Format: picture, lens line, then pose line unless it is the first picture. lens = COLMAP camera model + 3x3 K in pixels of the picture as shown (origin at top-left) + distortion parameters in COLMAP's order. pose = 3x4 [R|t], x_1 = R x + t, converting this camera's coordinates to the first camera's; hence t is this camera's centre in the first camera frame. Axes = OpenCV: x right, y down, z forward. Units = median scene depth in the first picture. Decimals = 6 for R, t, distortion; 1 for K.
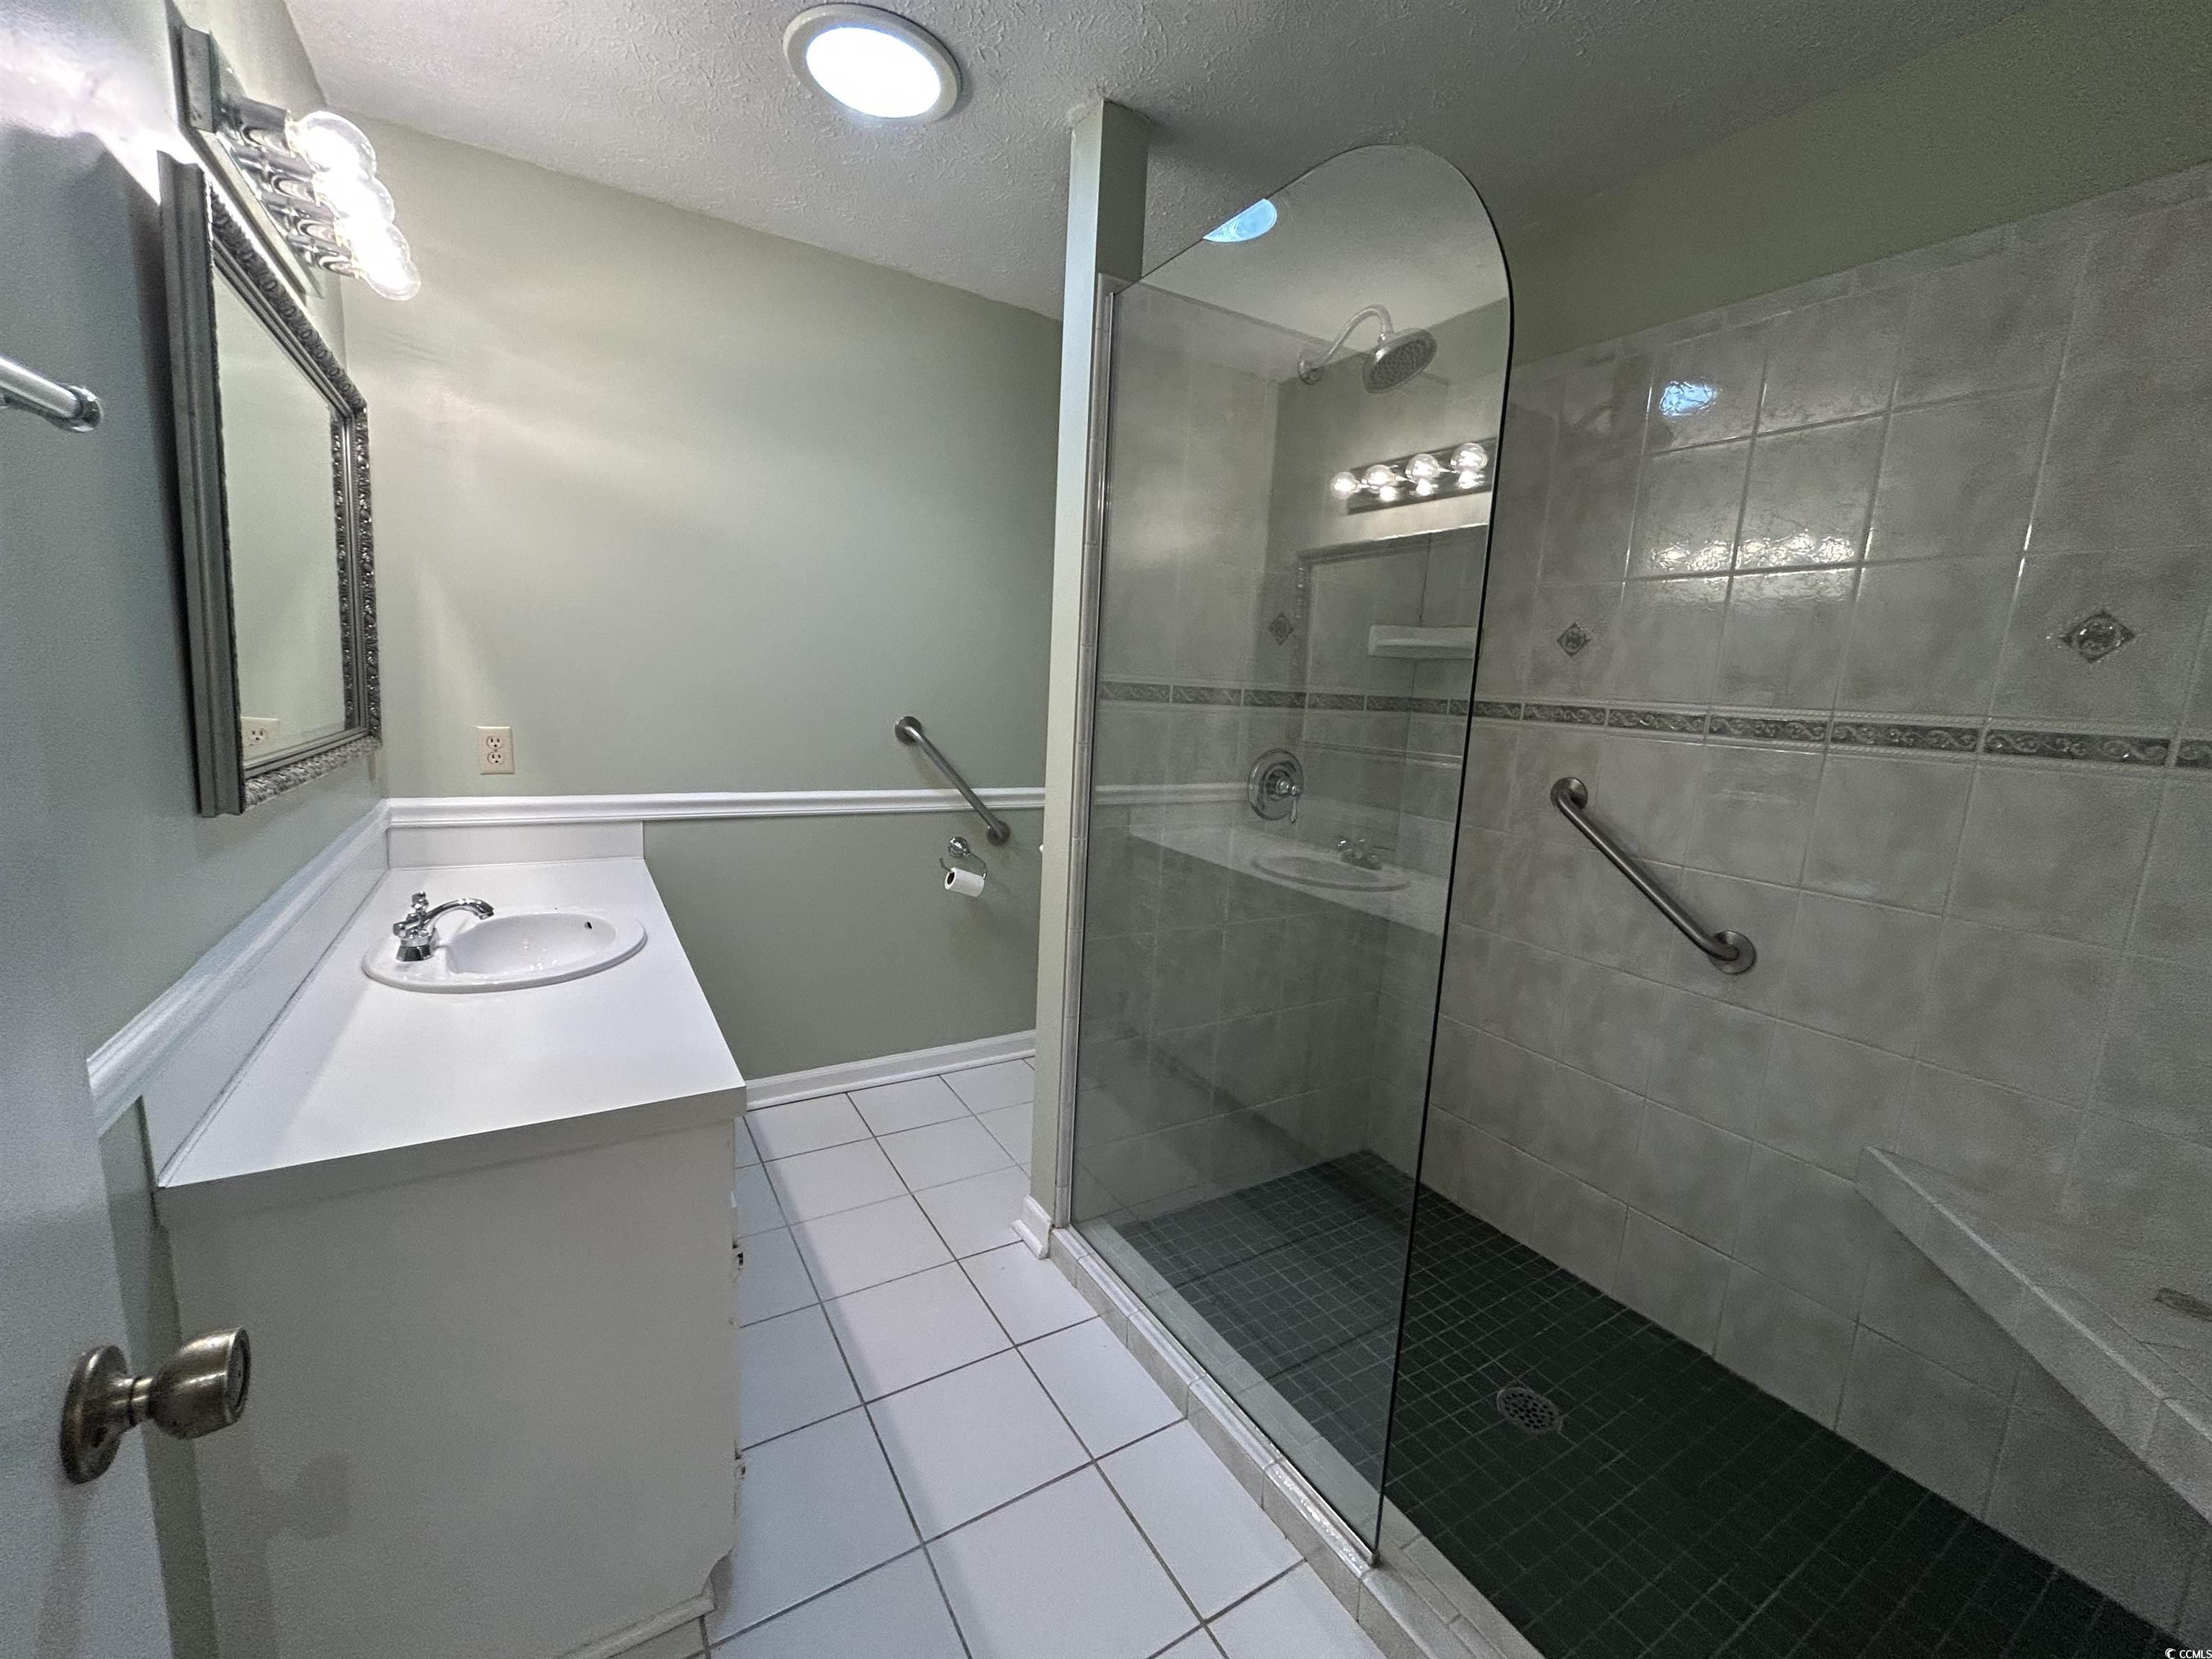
lens RADIAL K [[895.0, 0, 1103.1], [0, 895.0, 828.6], [0, 0, 1]] dist [-0.000792, 0.001046]
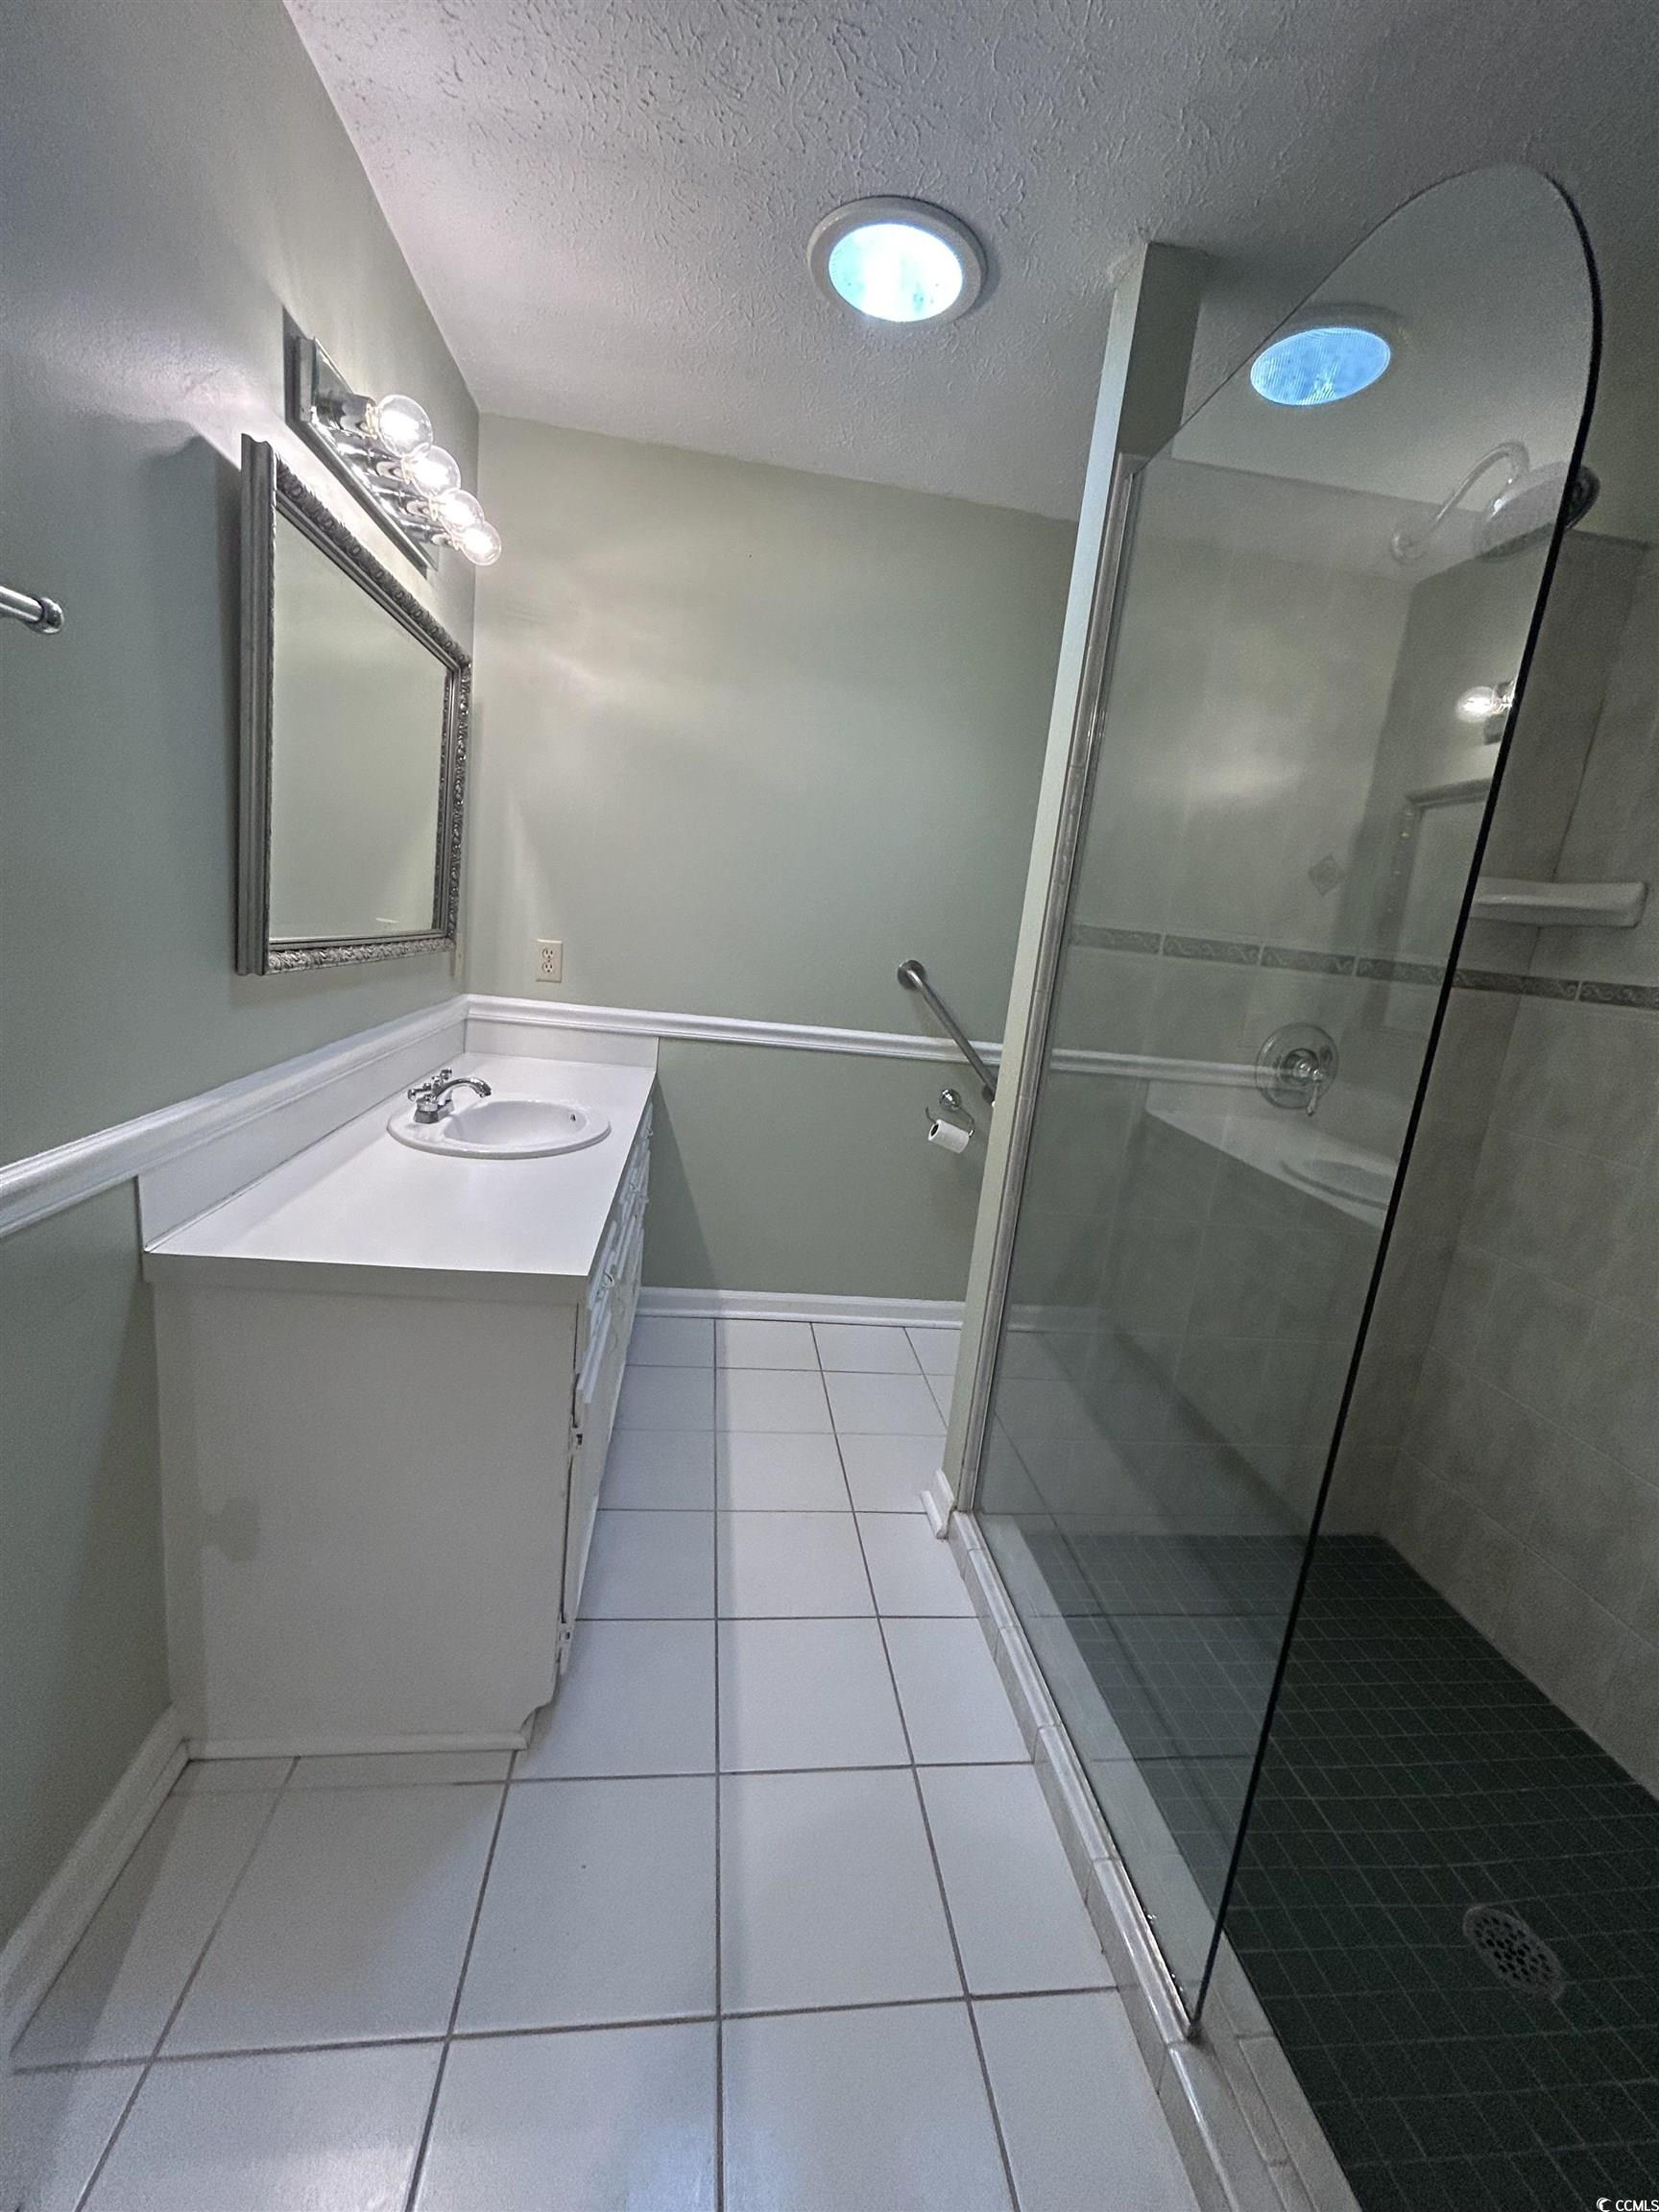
lens RADIAL K [[895.0, 0, 828.1], [0, 895.0, 1103.6], [0, 0, 1]] dist [-0.000792, 0.001046]
pose [[0.912288, 0.128513, -0.388863, 0.134581], [-0.124614, 0.991575, 0.035350, 0.010090], [0.390130, 0.016208, 0.920617, 0.084672]]
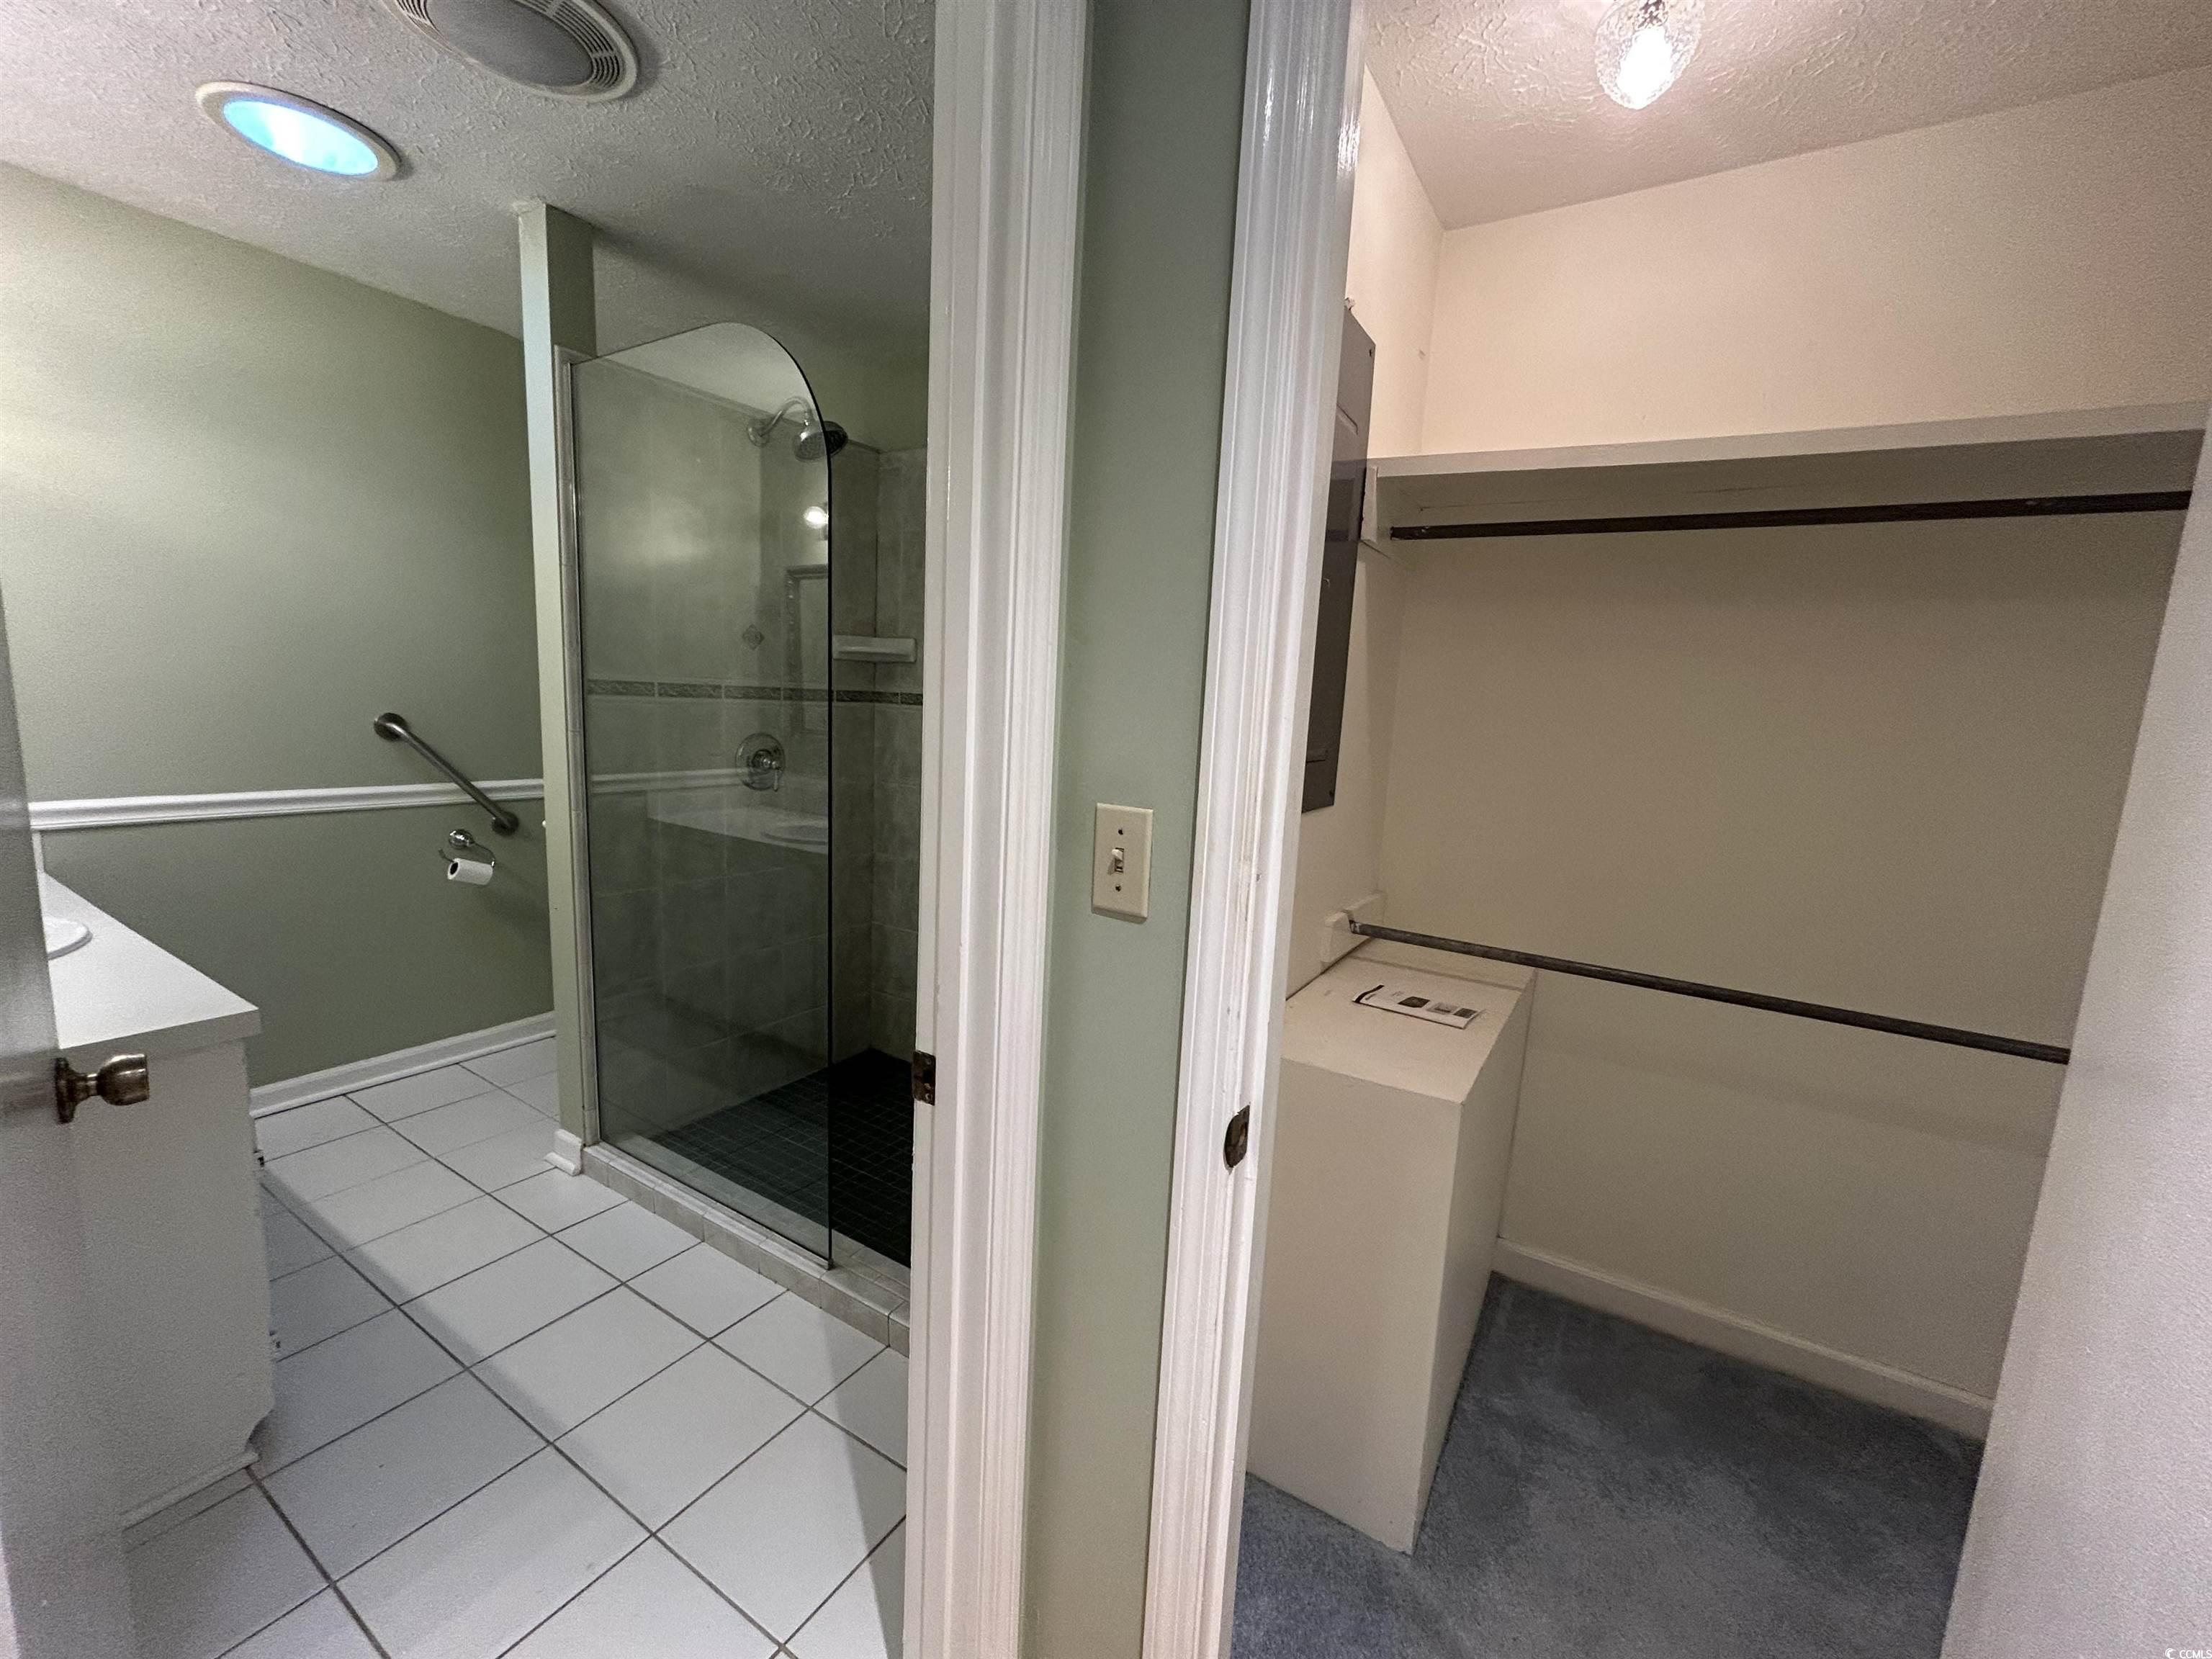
lens RADIAL K [[895.0, 0, 1103.1], [0, 895.0, 828.6], [0, 0, 1]] dist [-0.000792, 0.001046]
pose [[0.894394, -0.074134, 0.441094, 0.066351], [0.071575, 0.997182, 0.022464, 0.054475], [-0.441517, 0.011479, 0.897180, -0.359078]]
